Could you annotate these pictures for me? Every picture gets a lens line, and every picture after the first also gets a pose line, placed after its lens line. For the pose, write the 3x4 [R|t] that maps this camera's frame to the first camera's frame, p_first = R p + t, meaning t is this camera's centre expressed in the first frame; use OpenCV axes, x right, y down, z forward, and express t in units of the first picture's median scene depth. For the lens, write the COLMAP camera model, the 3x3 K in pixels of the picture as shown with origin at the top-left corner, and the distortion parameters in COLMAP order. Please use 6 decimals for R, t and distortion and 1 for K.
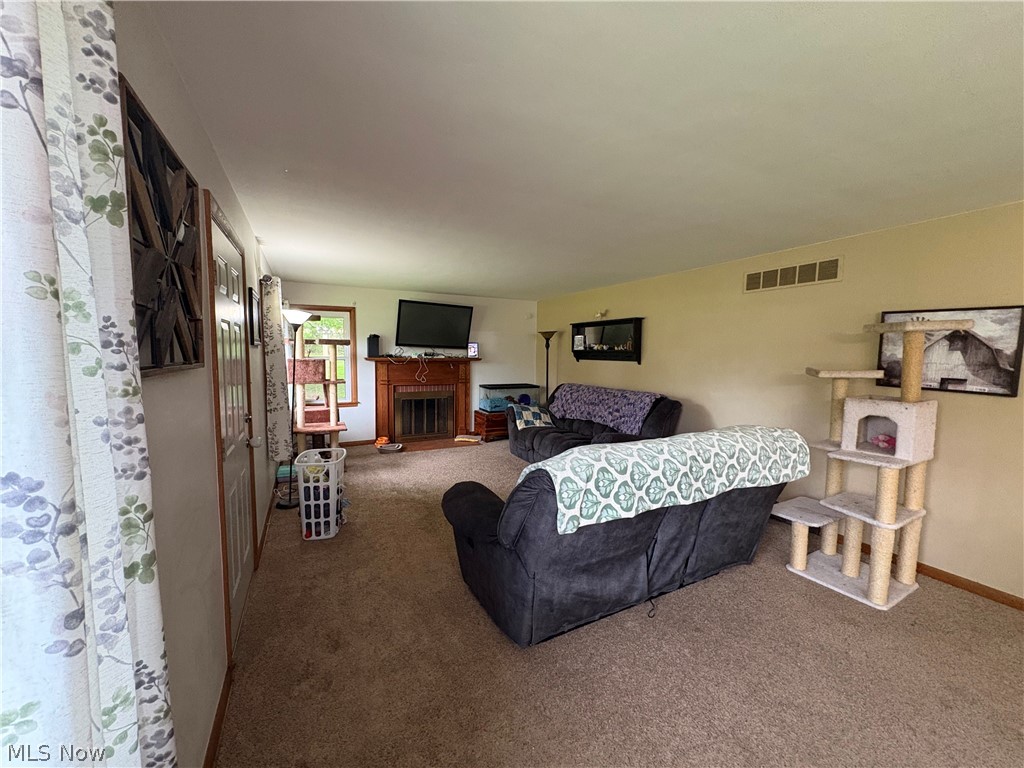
lens RADIAL K [[407.3, 0, 508.3], [0, 407.3, 384.2], [0, 0, 1]] dist [0.001008, 0.000053]
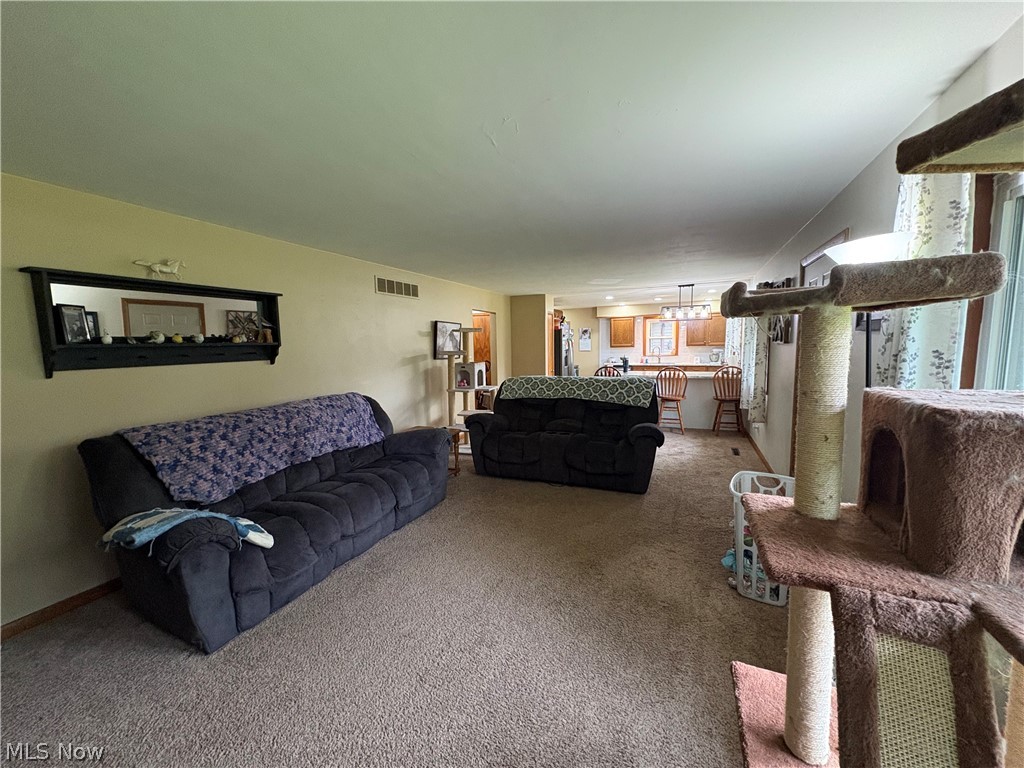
lens RADIAL K [[407.3, 0, 514.7], [0, 407.3, 383.5], [0, 0, 1]] dist [0.001008, 0.000053]
pose [[-0.656735, -0.076537, 0.750228, -0.394023], [0.071336, 0.984070, 0.162840, -0.086523], [-0.750740, 0.160461, -0.640813, 1.004913]]
